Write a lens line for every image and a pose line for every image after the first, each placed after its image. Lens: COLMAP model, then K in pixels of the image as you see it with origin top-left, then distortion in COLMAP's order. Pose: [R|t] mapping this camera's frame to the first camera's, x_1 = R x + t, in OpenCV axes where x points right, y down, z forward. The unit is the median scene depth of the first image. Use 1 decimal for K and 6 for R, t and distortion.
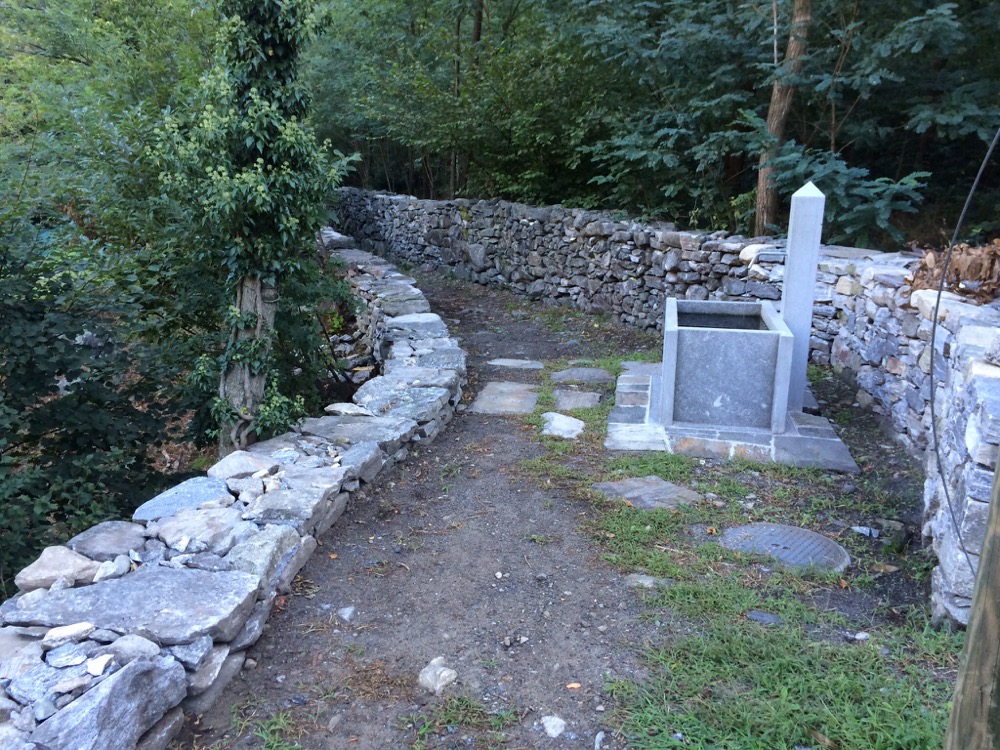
lens RADIAL K [[855.0, 0, 476.8], [0, 855.0, 384.0], [0, 0, 1]] dist [0.058597, -0.044039]
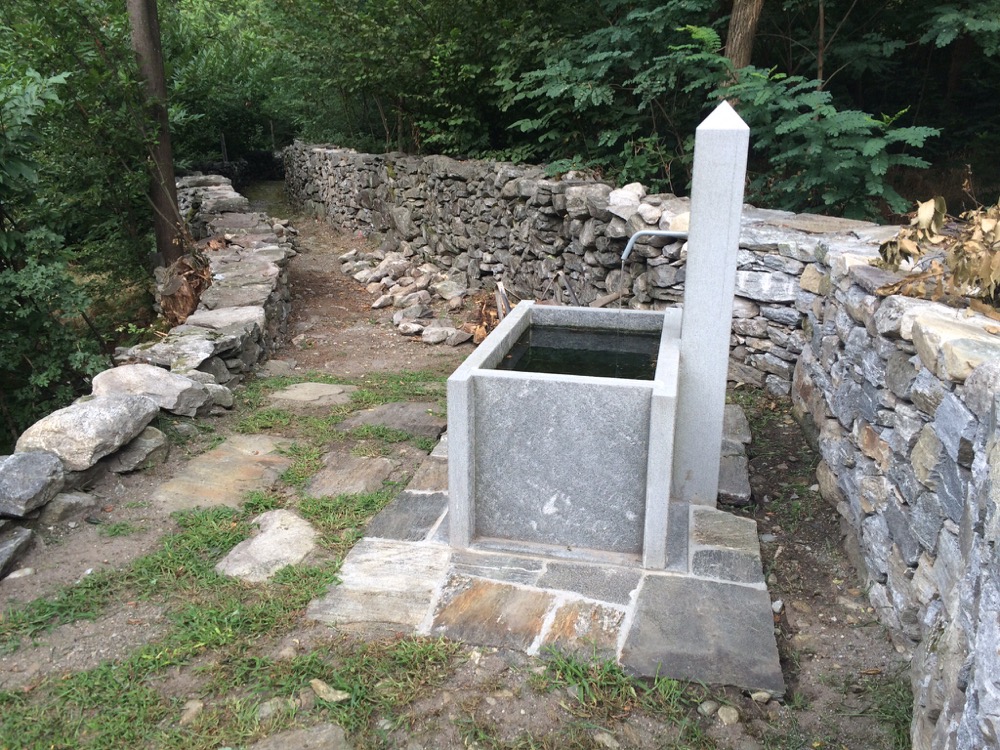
lens RADIAL K [[855.0, 0, 494.9], [0, 855.0, 380.5], [0, 0, 1]] dist [0.058597, -0.044039]
pose [[0.999969, 0.001759, -0.007720, 0.137036], [-0.001444, 0.999171, 0.040684, -0.044841], [0.007785, -0.040672, 0.999142, 0.249995]]
